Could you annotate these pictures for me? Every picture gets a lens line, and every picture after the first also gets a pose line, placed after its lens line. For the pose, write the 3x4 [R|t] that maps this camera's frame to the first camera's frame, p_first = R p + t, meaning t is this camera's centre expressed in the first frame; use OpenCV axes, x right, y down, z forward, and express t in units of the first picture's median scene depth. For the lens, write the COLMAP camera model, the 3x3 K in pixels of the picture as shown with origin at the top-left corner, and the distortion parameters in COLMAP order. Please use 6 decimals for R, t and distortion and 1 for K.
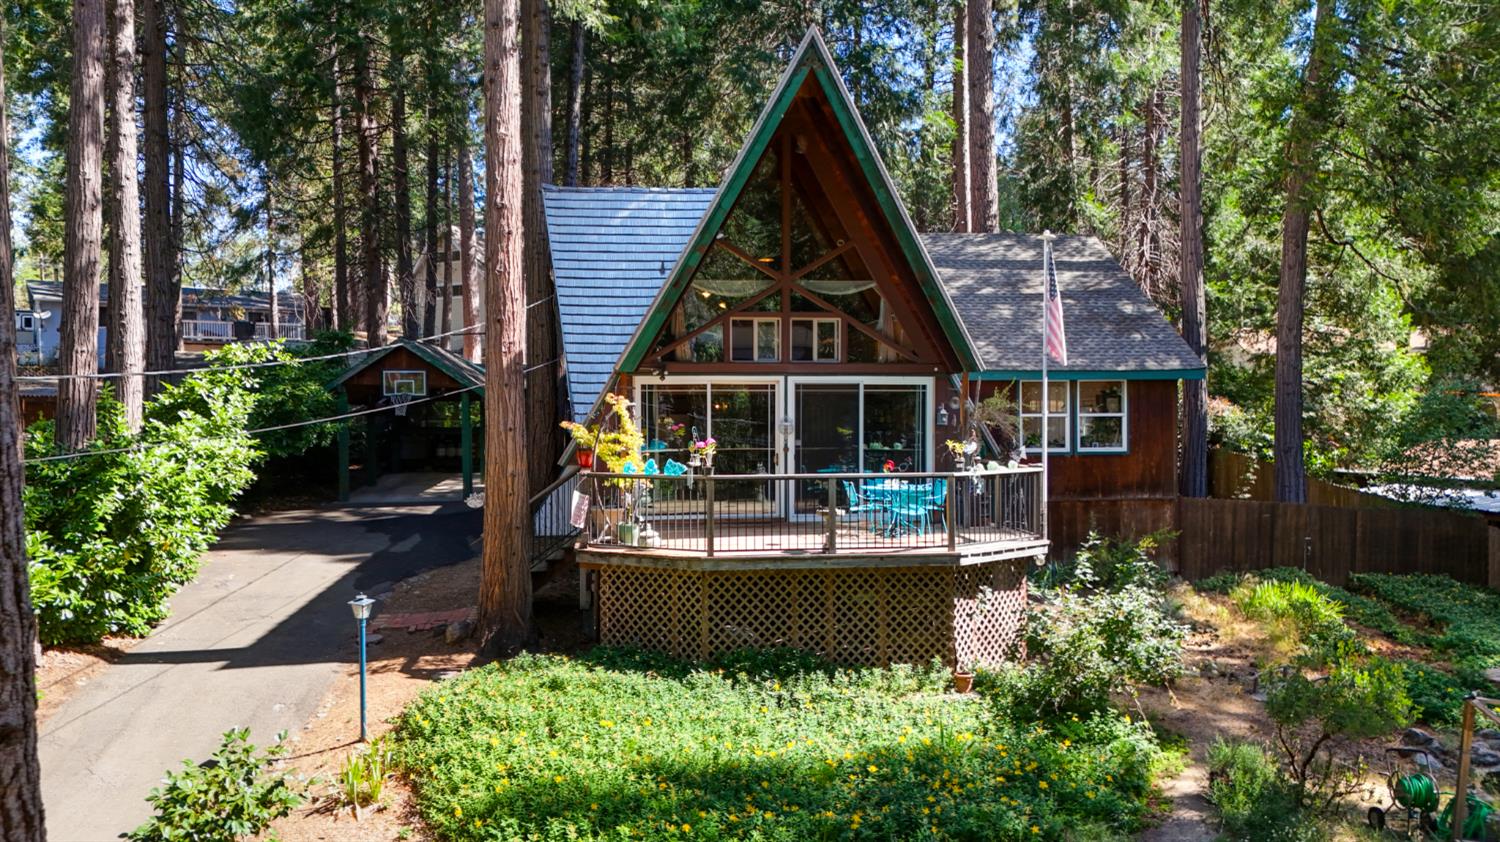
lens RADIAL K [[1091.9, 0, 751.6], [0, 1091.9, 420.3], [0, 0, 1]] dist [0.102486, -0.118537]
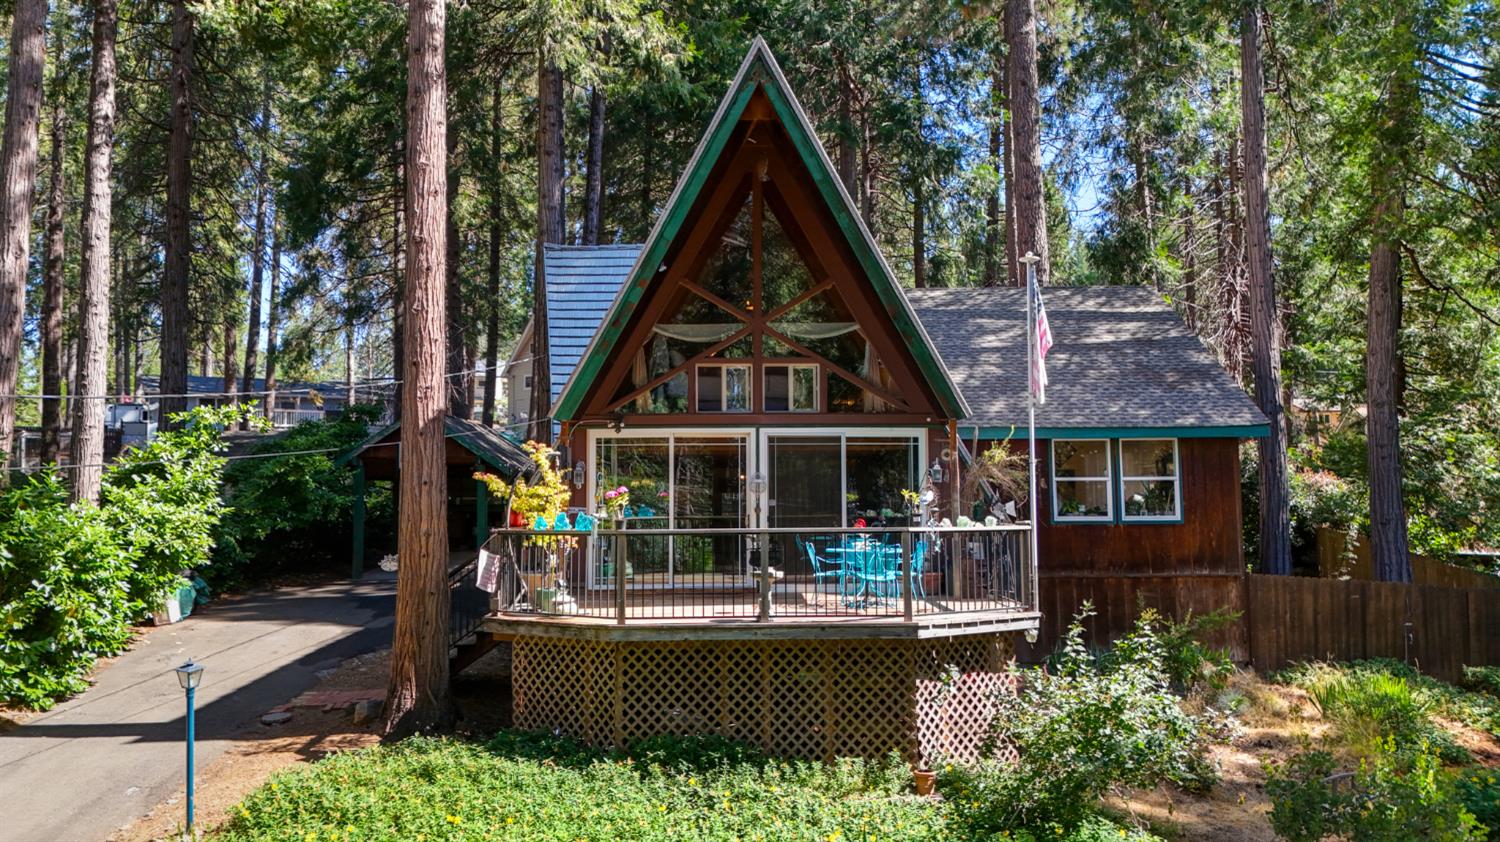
lens RADIAL K [[1095.7, 0, 750.0], [0, 1095.7, 421.0], [0, 0, 1]] dist [0.092306, -0.101949]
pose [[0.993661, -0.011428, -0.111839, 0.145866], [0.001842, 0.996341, -0.085449, 0.035156], [0.112406, 0.084701, 0.990046, 0.125896]]
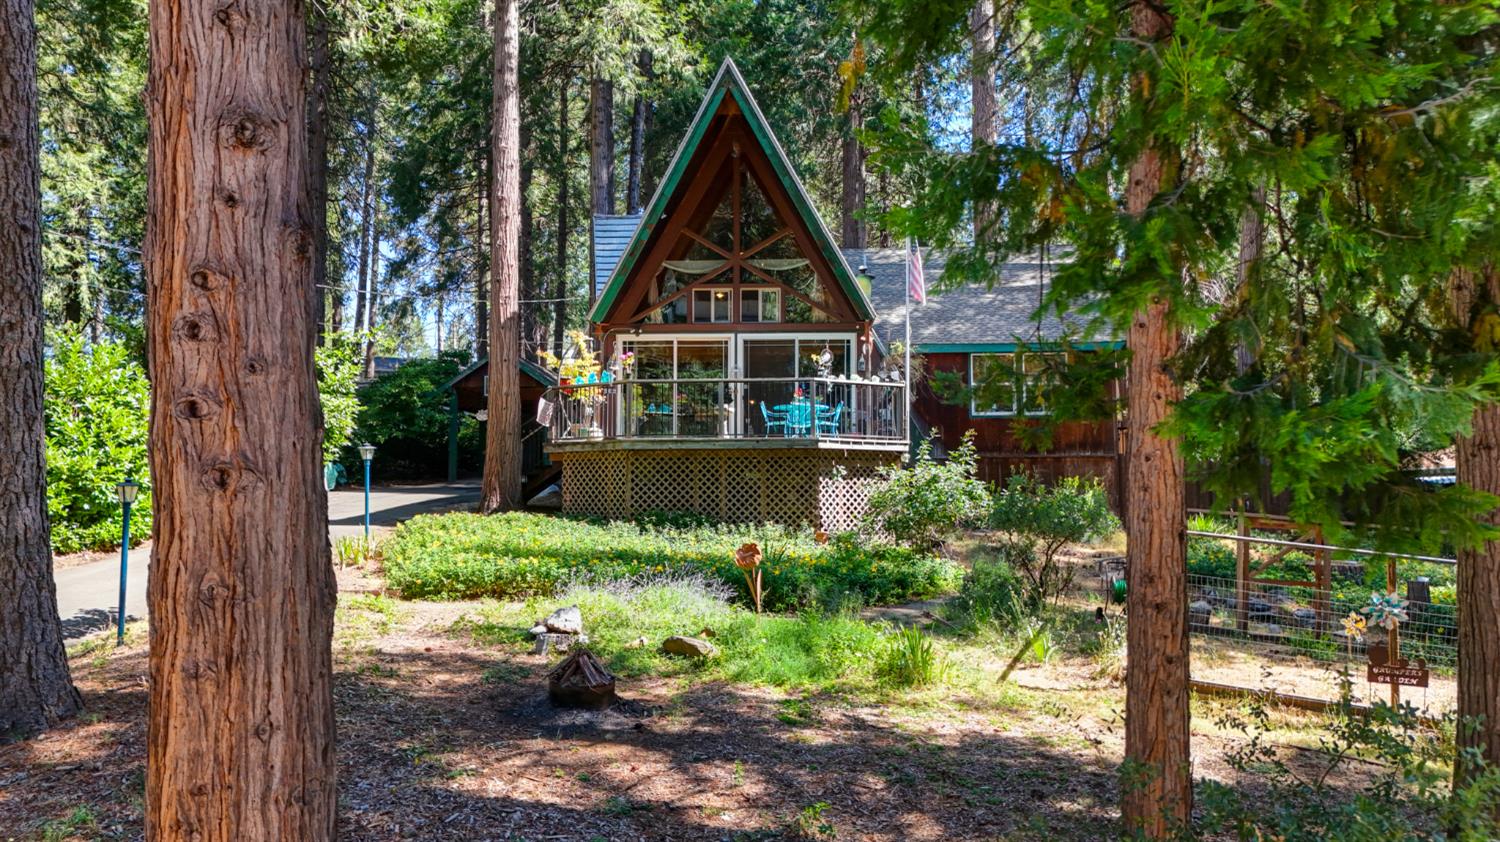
lens RADIAL K [[1091.9, 0, 751.6], [0, 1091.9, 420.3], [0, 0, 1]] dist [0.102486, -0.118537]
pose [[0.984732, -0.010482, -0.173760, 0.310571], [-0.004613, 0.996263, -0.086243, 0.195234], [0.174015, 0.085728, 0.981004, -0.266335]]
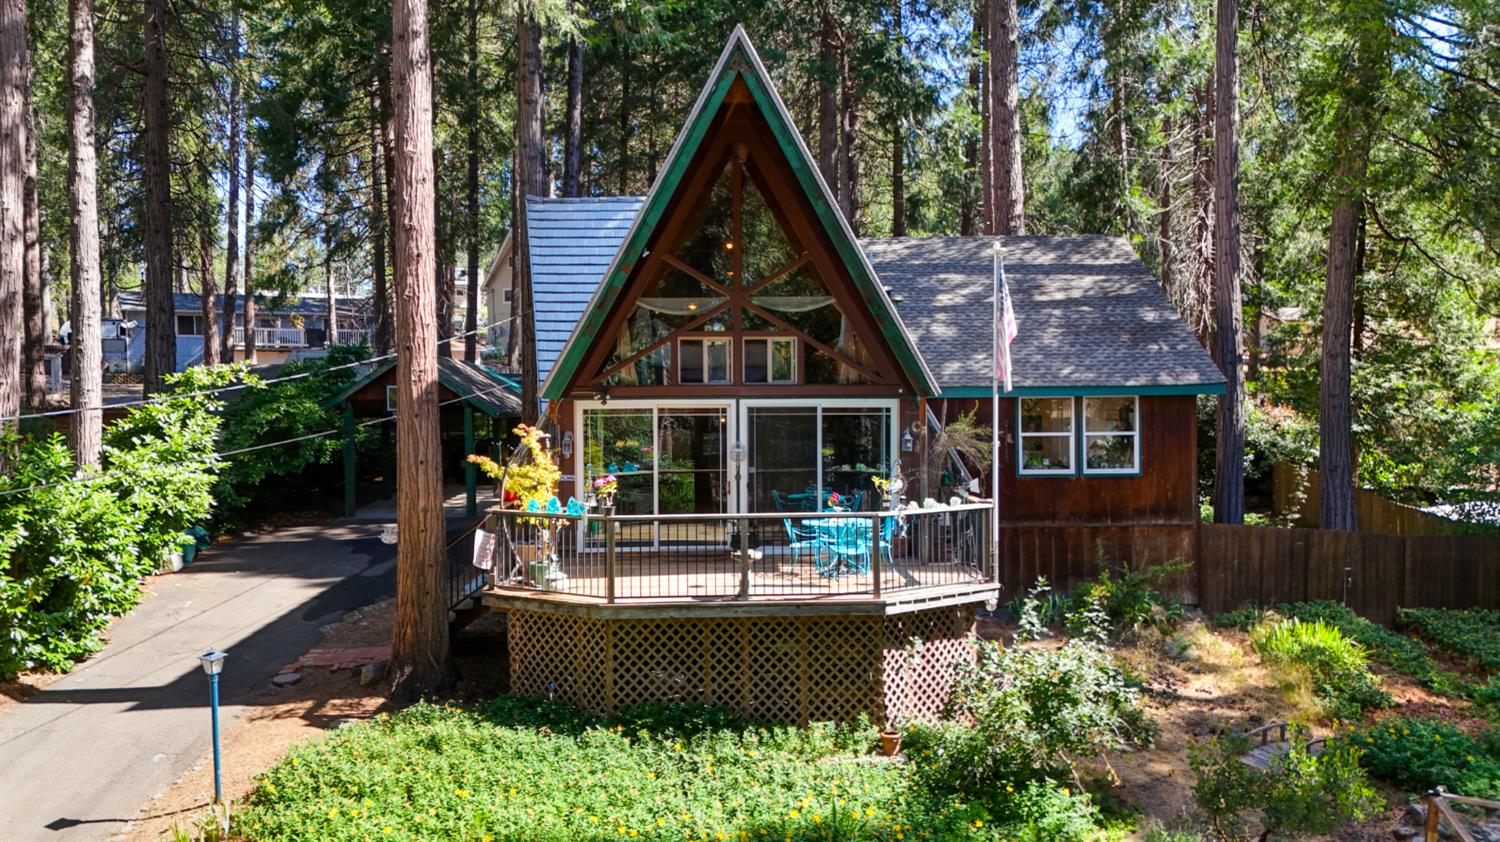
lens RADIAL K [[1091.9, 0, 751.6], [0, 1091.9, 420.3], [0, 0, 1]] dist [0.102486, -0.118537]
pose [[0.995661, -0.003203, -0.093005, 0.151359], [0.003659, 0.999982, 0.004733, -0.031175], [0.092988, -0.005053, 0.995654, 0.077579]]
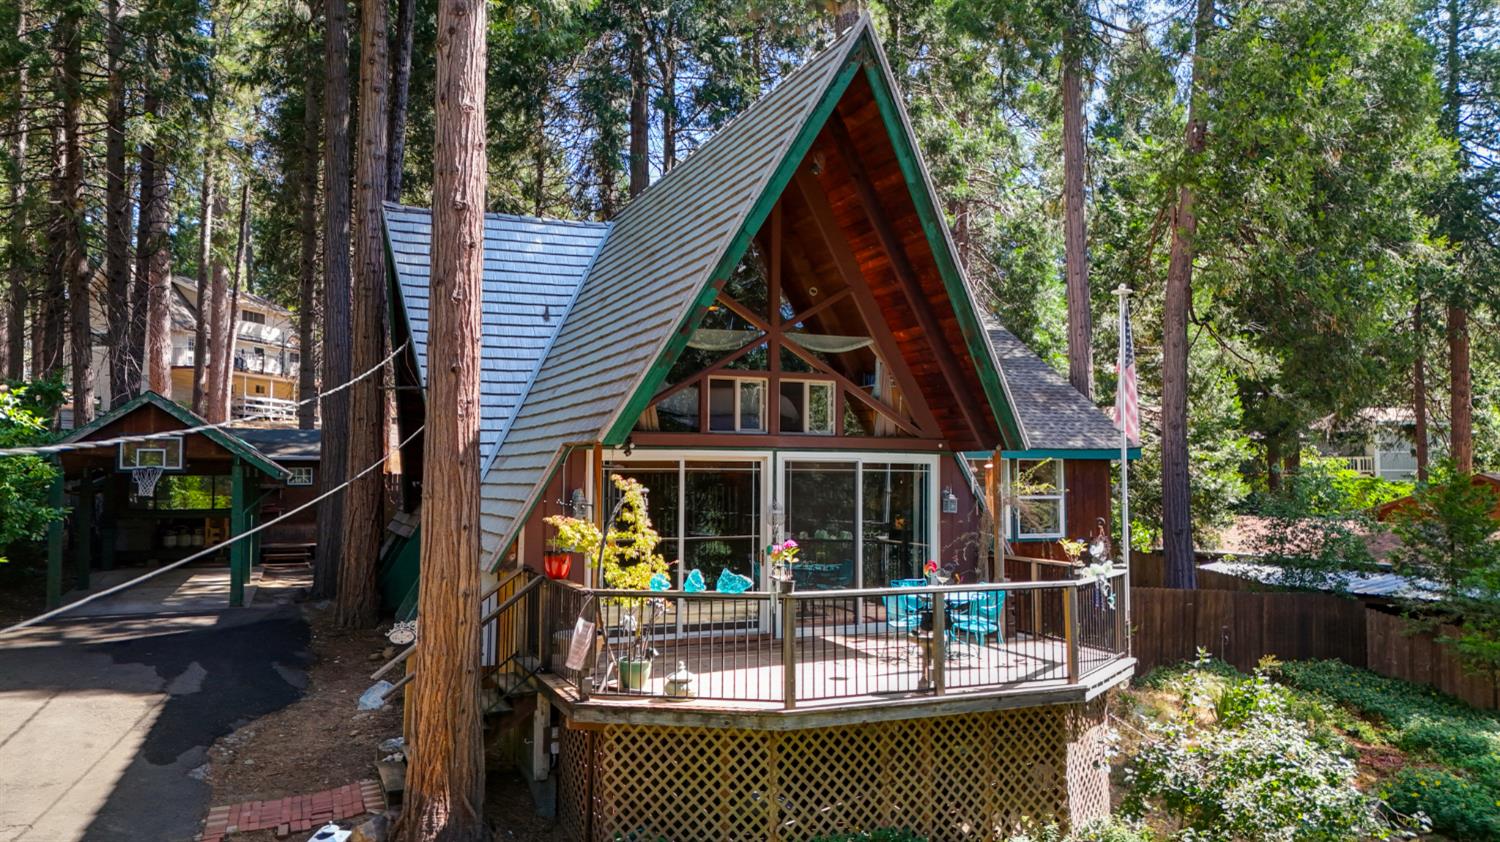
lens RADIAL K [[1091.9, 0, 751.6], [0, 1091.9, 420.3], [0, 0, 1]] dist [0.102486, -0.118537]
pose [[0.960754, 0.019814, 0.276692, -0.236706], [-0.002697, 0.998066, -0.062108, -0.016138], [-0.277387, 0.058924, 0.958950, 0.281185]]
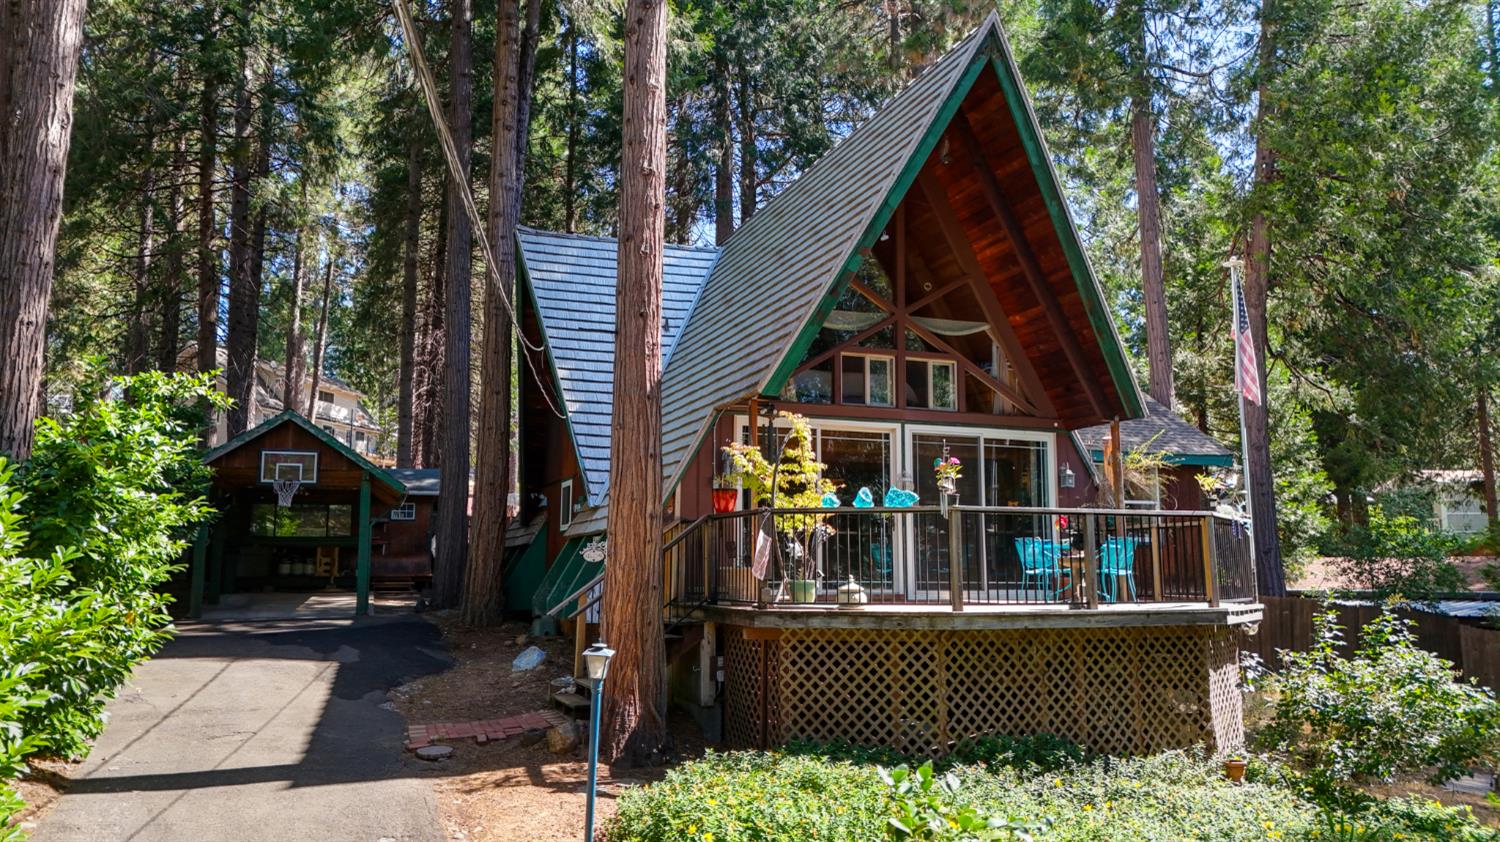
lens RADIAL K [[1091.9, 0, 751.6], [0, 1091.9, 420.3], [0, 0, 1]] dist [0.102486, -0.118537]
pose [[0.969313, 0.036520, 0.243101, -0.333822], [0.000162, 0.988809, -0.149190, 0.096264], [-0.245829, 0.144651, 0.958459, 0.249553]]
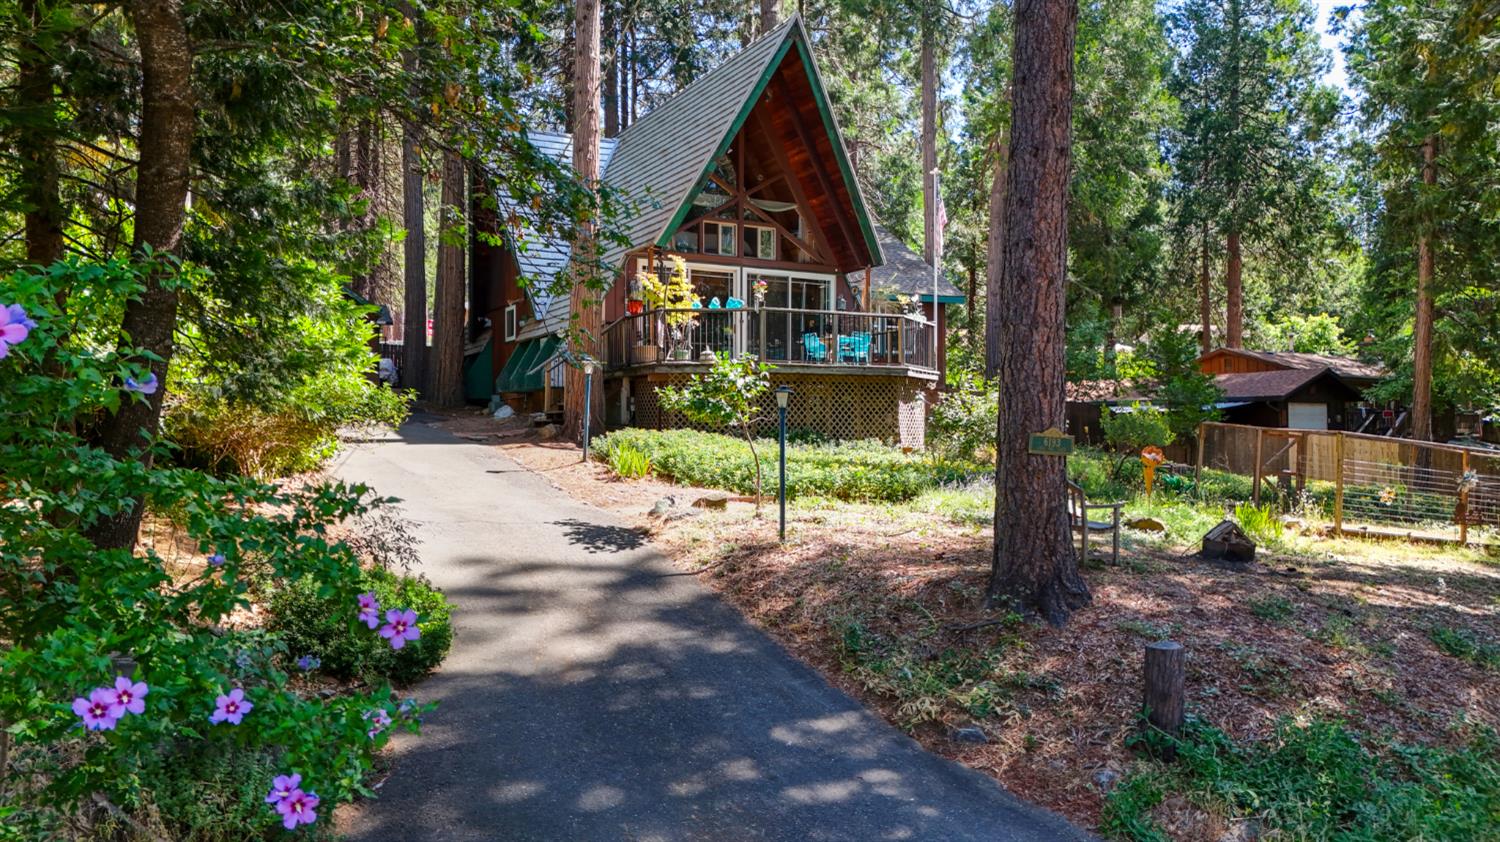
lens RADIAL K [[1091.9, 0, 751.6], [0, 1091.9, 420.3], [0, 0, 1]] dist [0.102486, -0.118537]
pose [[0.930275, 0.006802, 0.366799, -0.526084], [0.003376, 0.999627, -0.027101, 0.216246], [-0.366846, 0.026450, 0.929905, -0.306999]]
